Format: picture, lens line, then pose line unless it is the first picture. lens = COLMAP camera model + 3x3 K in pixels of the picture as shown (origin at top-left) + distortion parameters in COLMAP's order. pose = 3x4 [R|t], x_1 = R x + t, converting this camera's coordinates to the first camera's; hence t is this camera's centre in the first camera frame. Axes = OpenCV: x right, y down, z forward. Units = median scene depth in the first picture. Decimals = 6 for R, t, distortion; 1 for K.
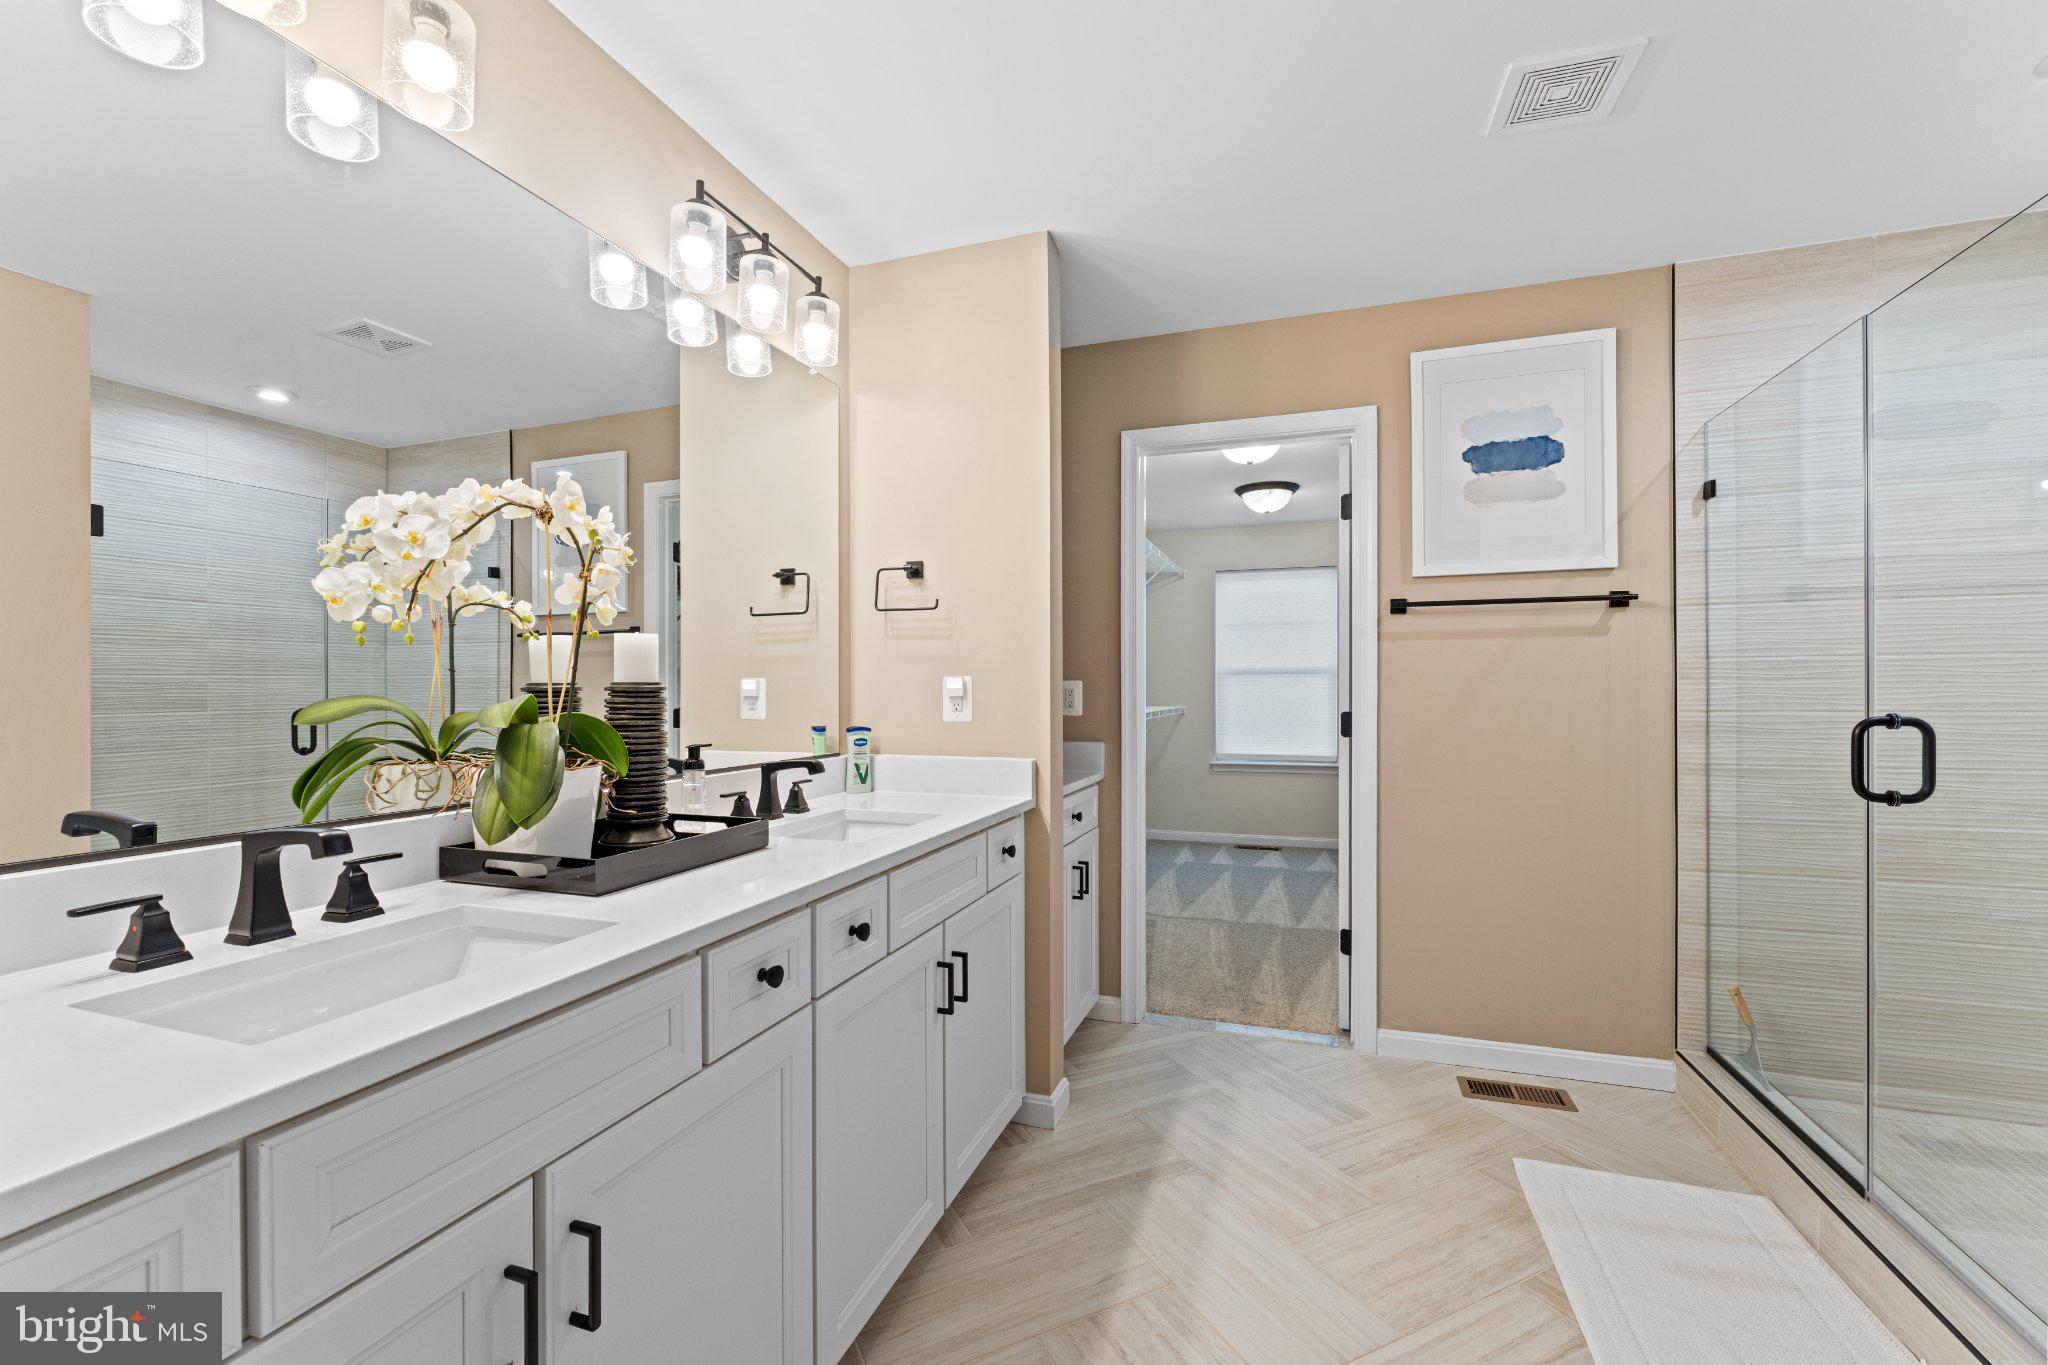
lens RADIAL K [[861.8, 0, 1024.0], [0, 861.8, 682.5], [0, 0, 1]] dist [0.001674, 0.000087]
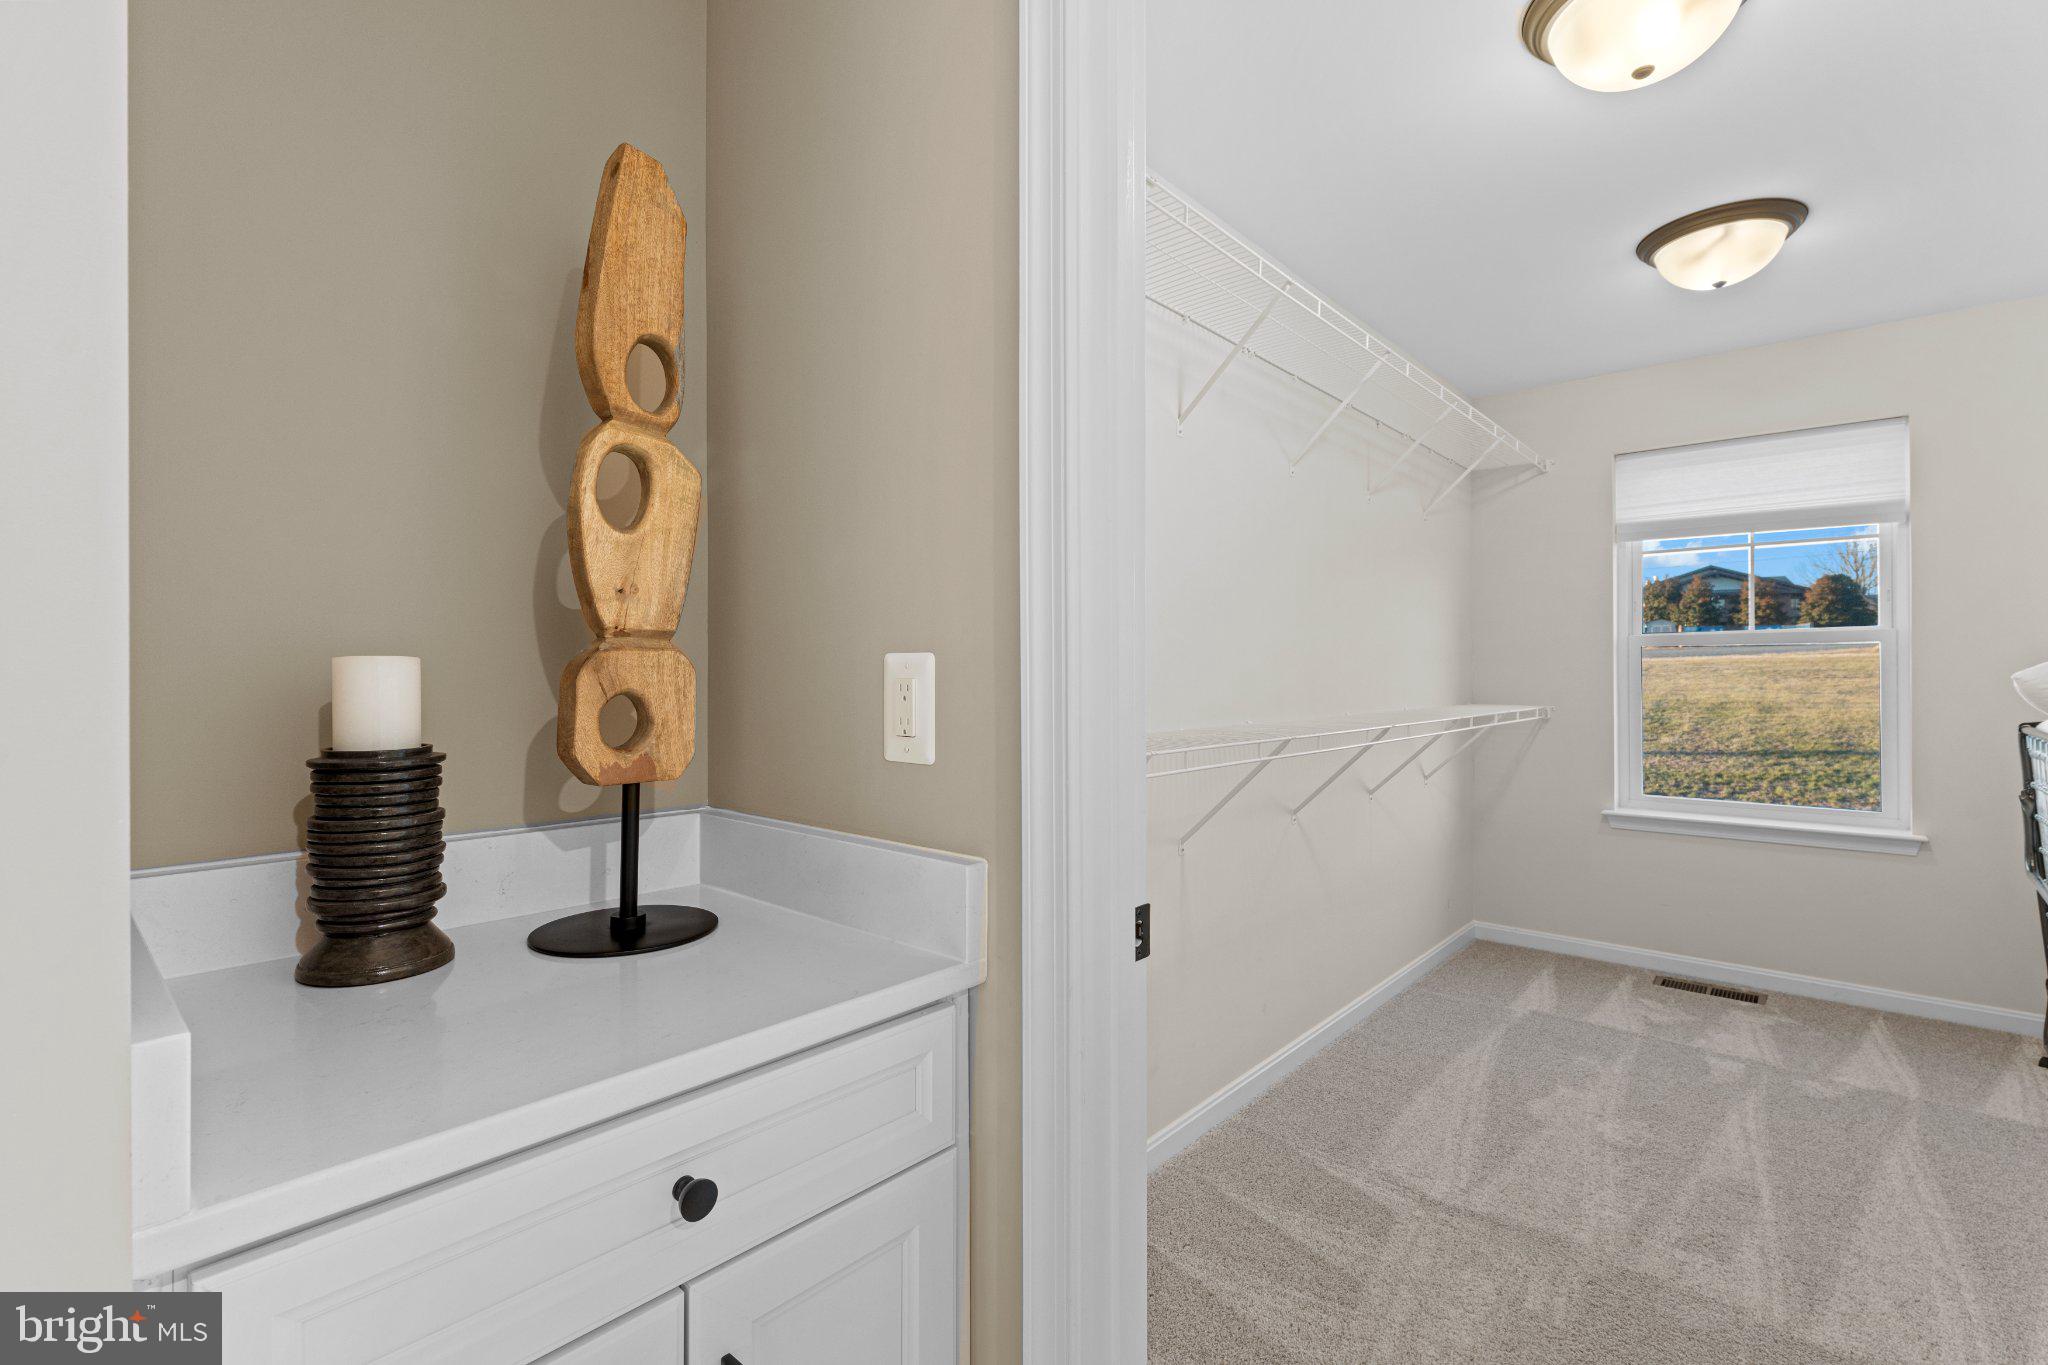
lens RADIAL K [[911.1, 0, 1026.1], [0, 911.1, 674.4], [0, 0, 1]] dist [-0.000296, -0.000108]
pose [[0.920281, -0.005462, -0.391220, 0.153786], [0.008132, 0.999954, 0.005168, 0.002909], [0.391174, -0.007938, 0.920282, 0.480831]]
